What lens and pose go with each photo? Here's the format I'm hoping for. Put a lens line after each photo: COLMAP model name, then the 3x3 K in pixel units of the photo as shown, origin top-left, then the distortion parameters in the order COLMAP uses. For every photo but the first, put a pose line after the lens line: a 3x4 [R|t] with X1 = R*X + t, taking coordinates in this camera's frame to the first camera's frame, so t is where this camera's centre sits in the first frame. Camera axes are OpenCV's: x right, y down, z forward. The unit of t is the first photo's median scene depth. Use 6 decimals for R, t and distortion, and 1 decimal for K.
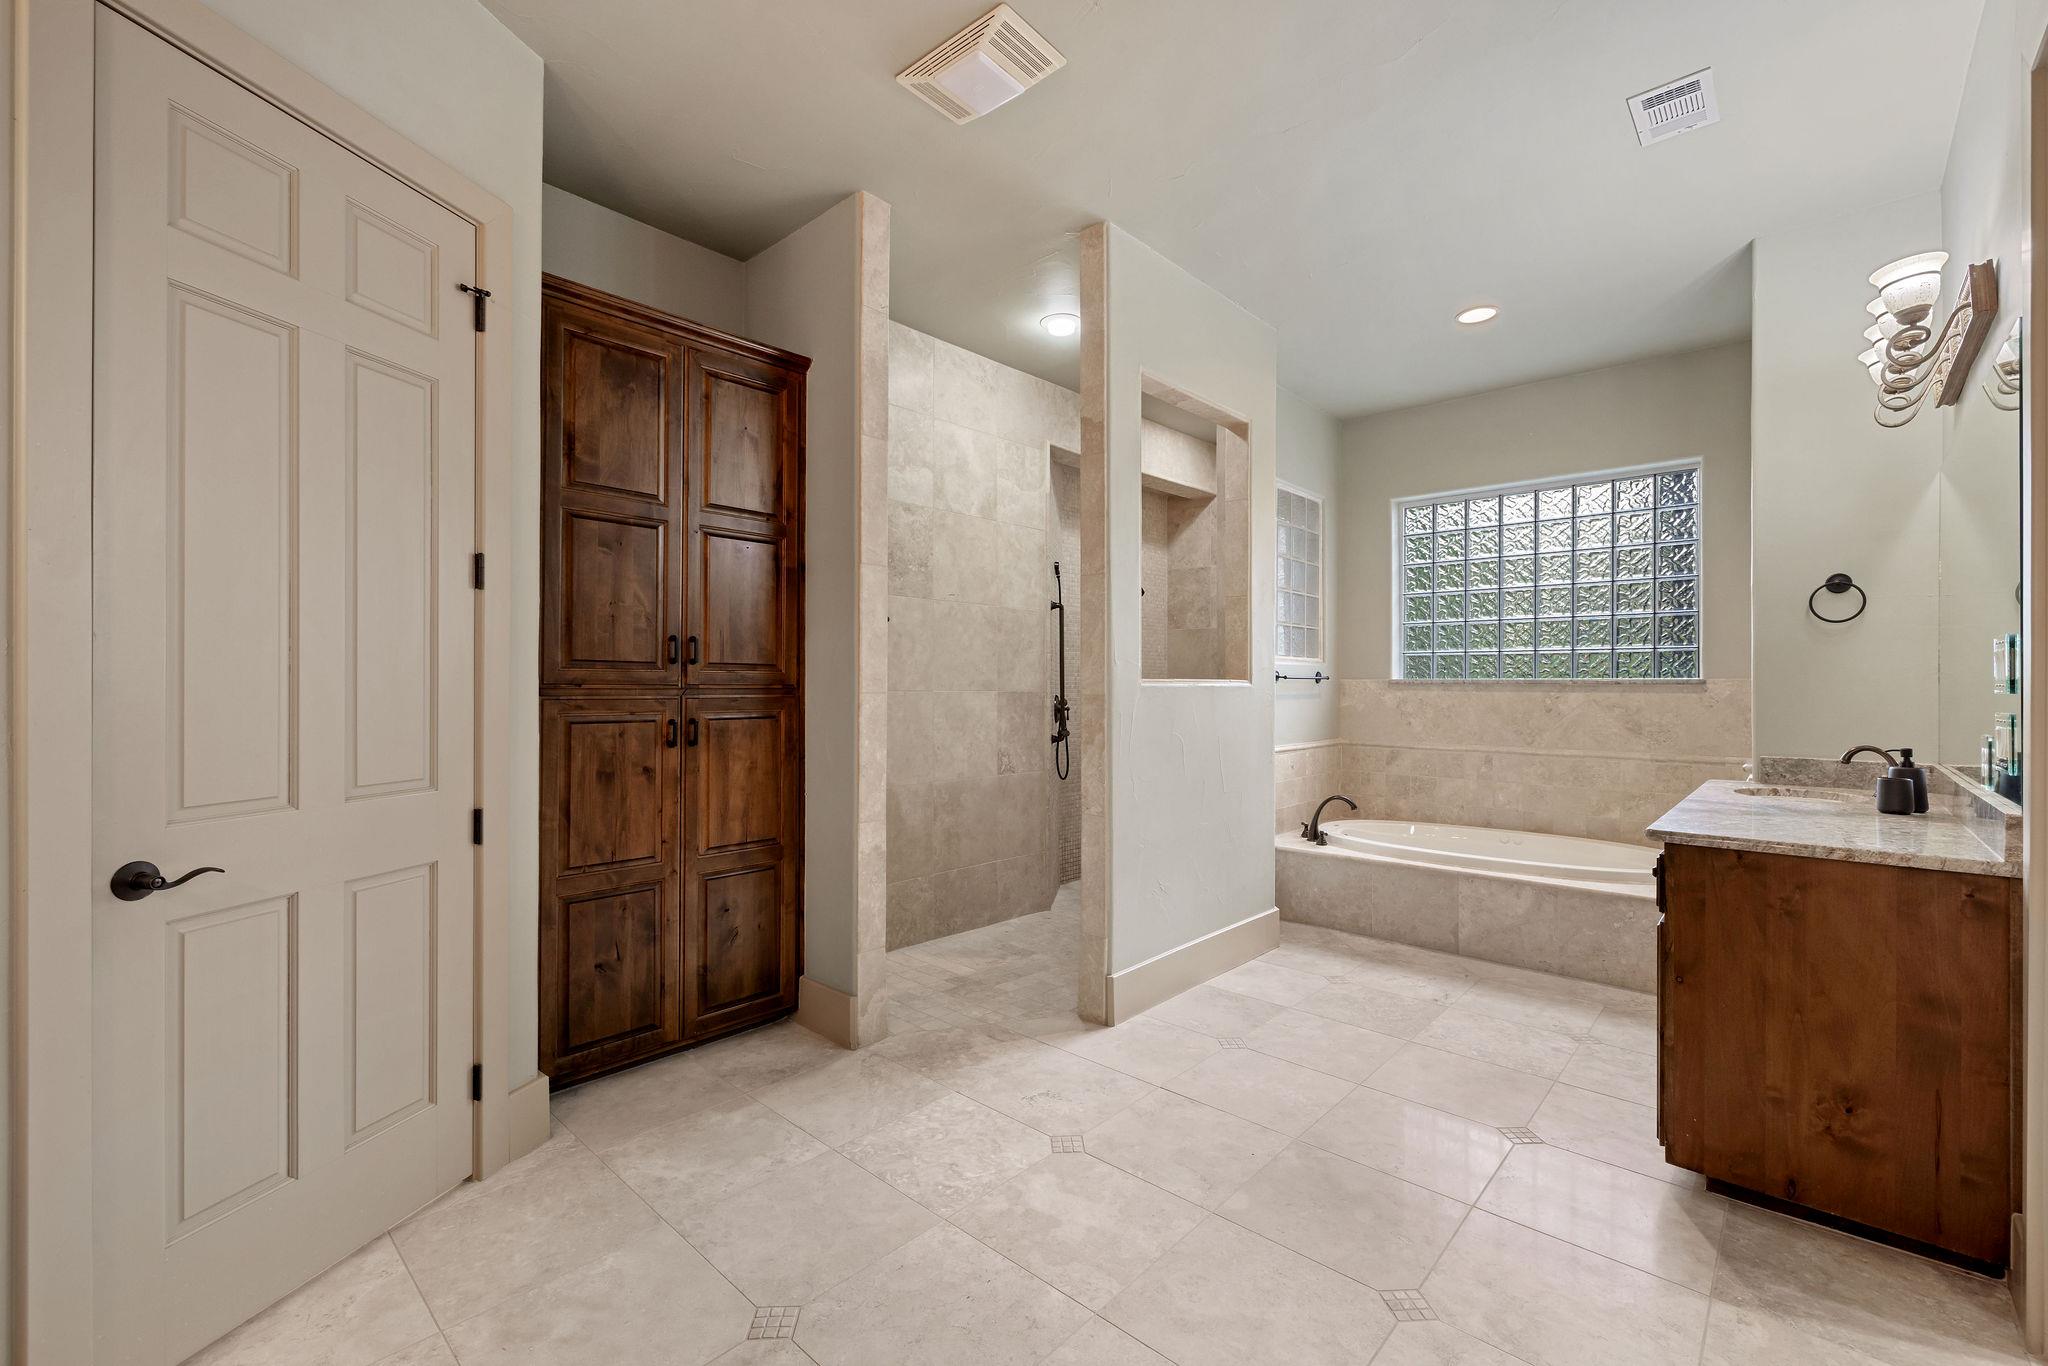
lens RADIAL K [[863.2, 0, 1025.1], [0, 863.2, 680.4], [0, 0, 1]] dist [-0.000876, -0.000309]
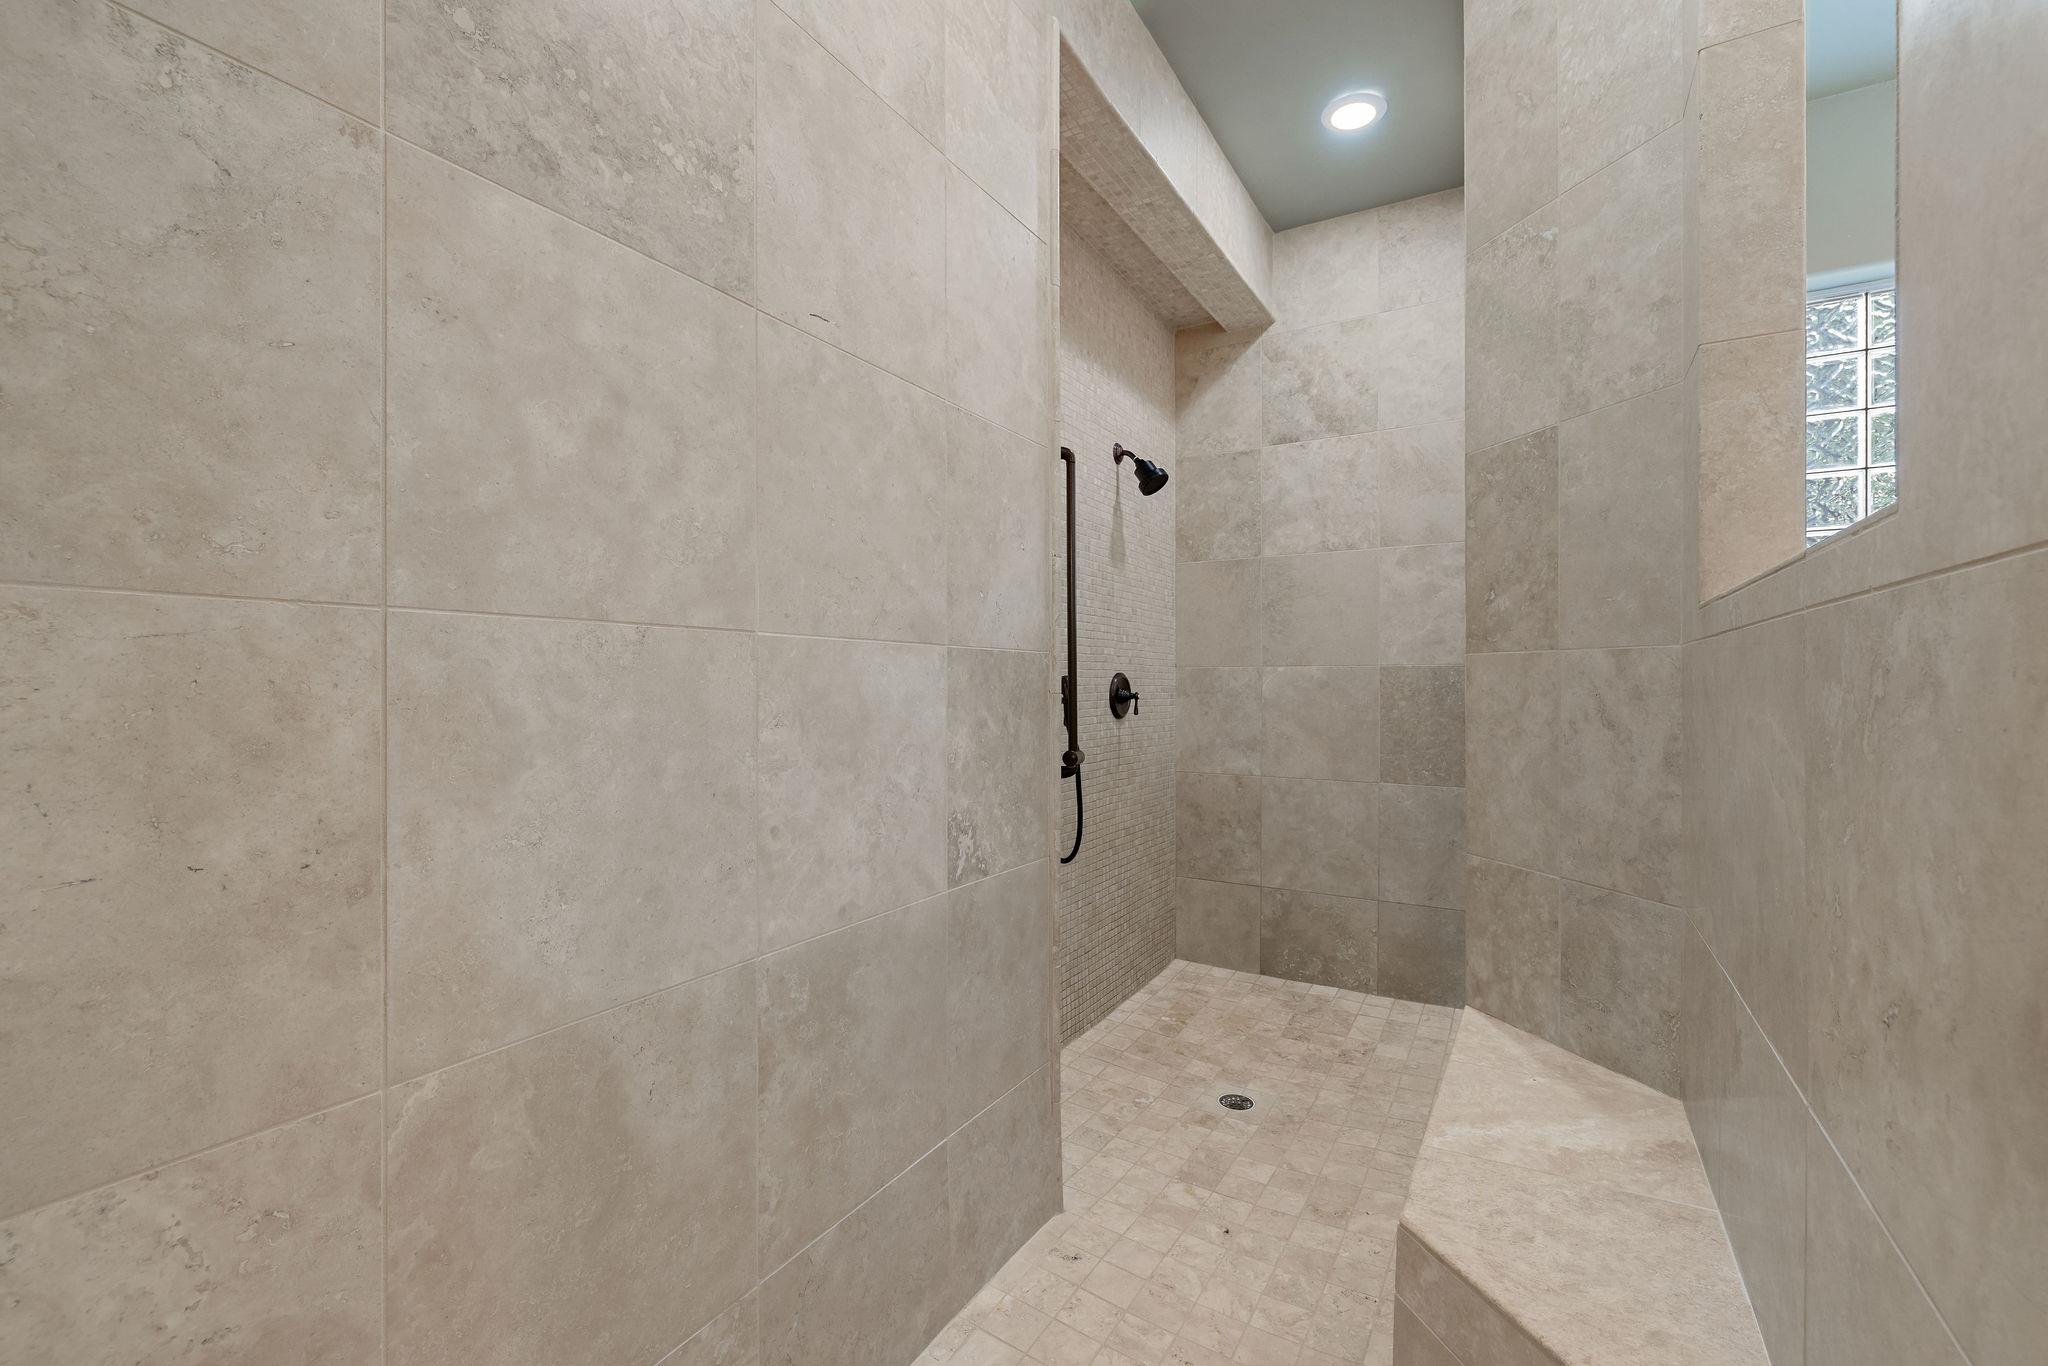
lens RADIAL K [[863.2, 0, 1025.1], [0, 863.2, 680.4], [0, 0, 1]] dist [-0.000876, -0.000309]
pose [[0.977822, -0.000881, 0.209438, -0.083199], [0.000695, 0.999999, 0.000962, 0.028997], [-0.209438, -0.000795, 0.977822, 0.738923]]
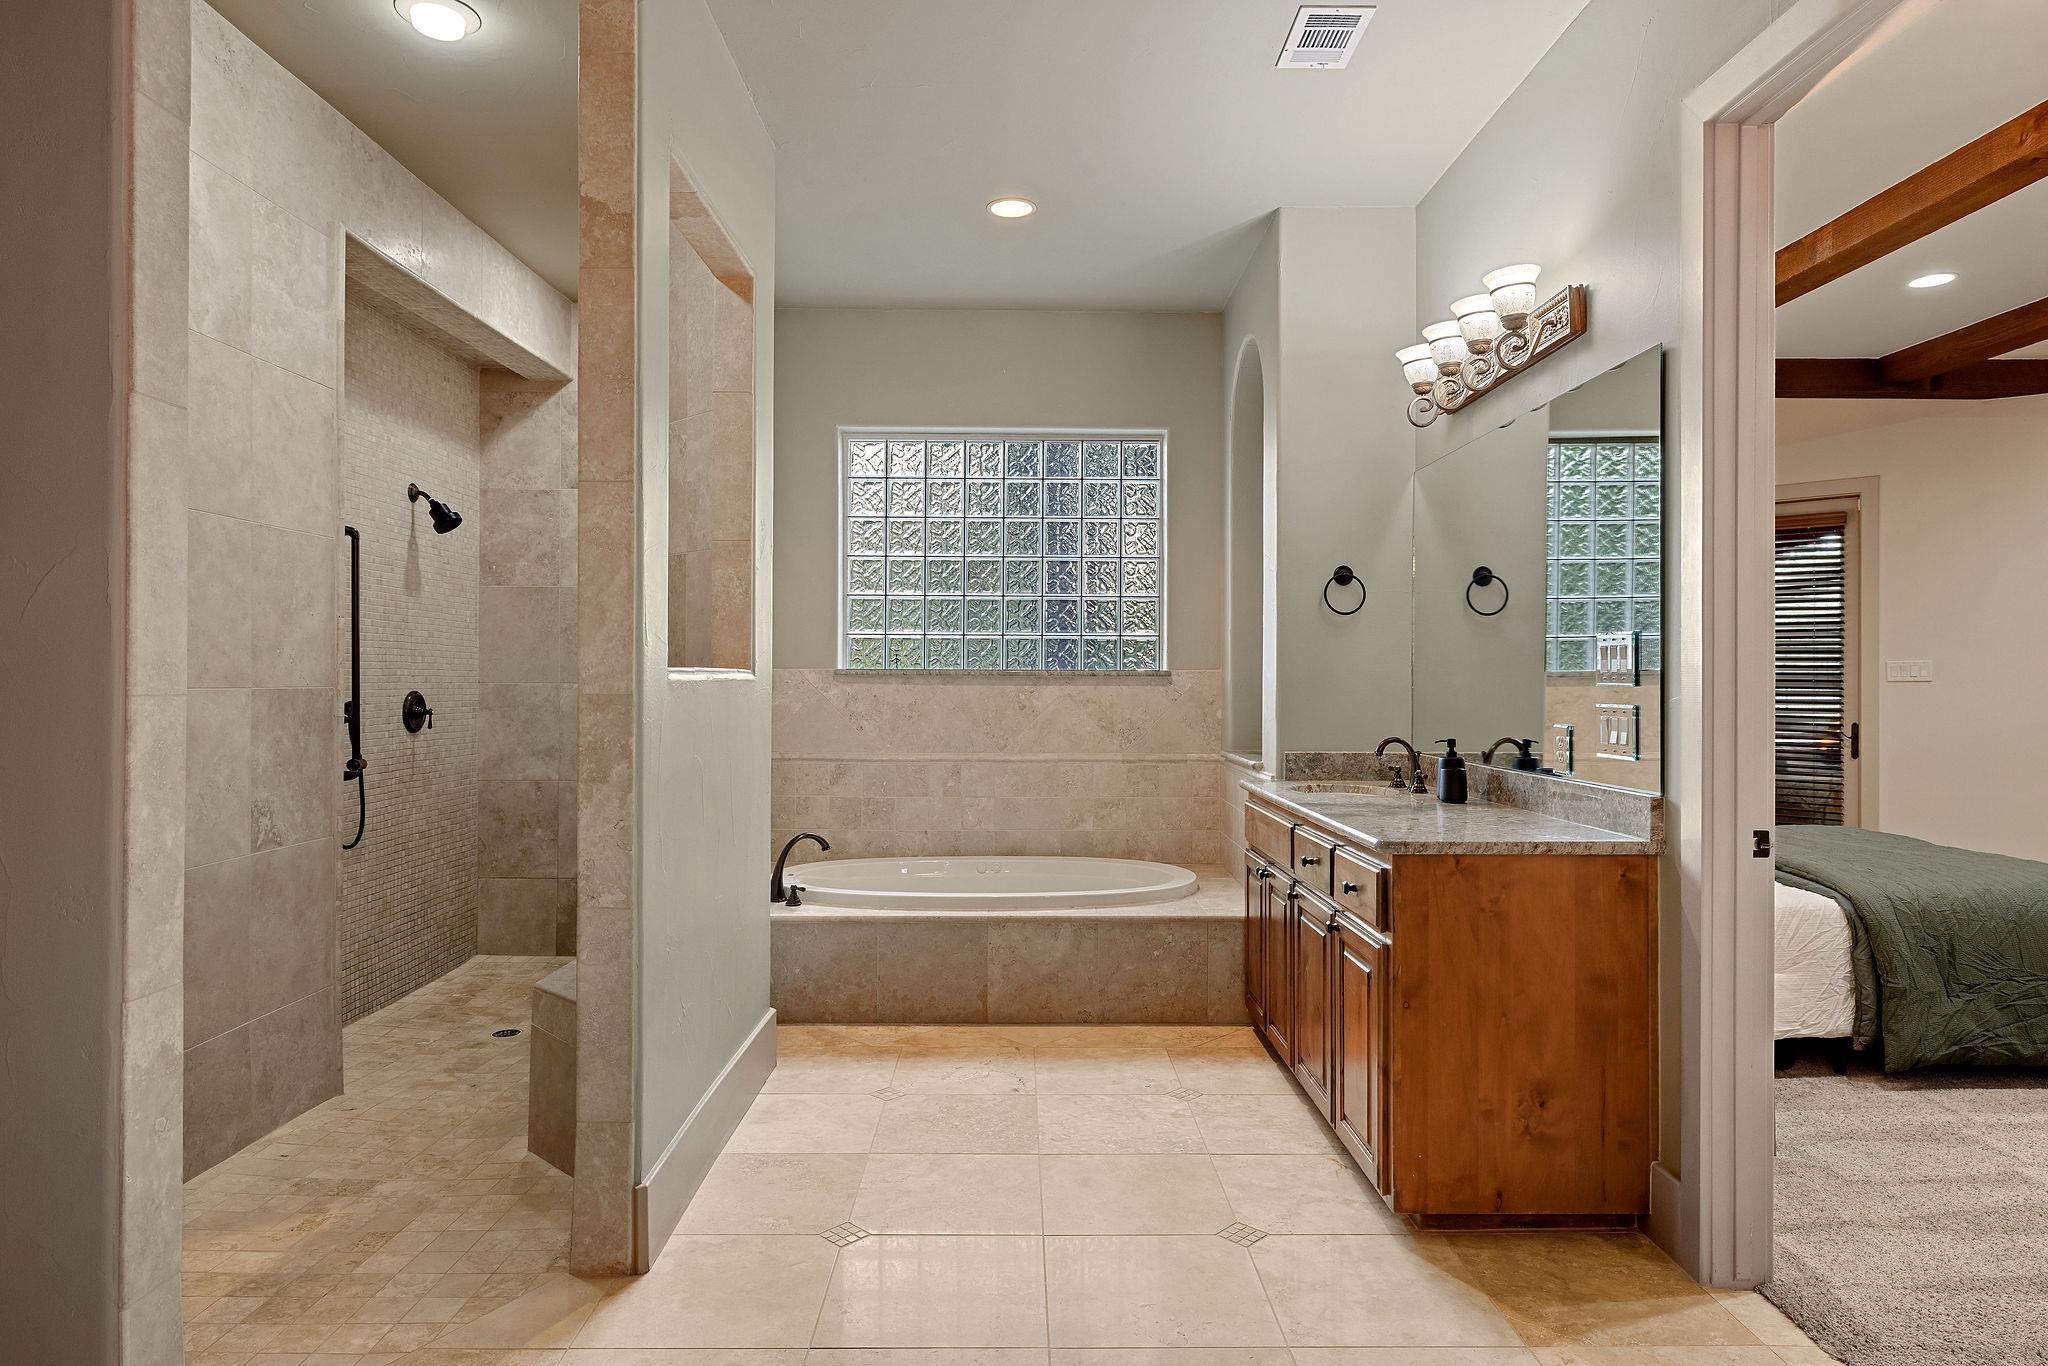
lens RADIAL K [[1177.5, 0, 1032.1], [0, 1177.5, 670.8], [0, 0, 1]] dist [0.000764, 0.000016]
pose [[0.726276, 0.003654, 0.687394, -0.197591], [-0.004679, 0.999989, -0.000372, 0.000114], [-0.687387, -0.002946, 0.726285, 0.200504]]
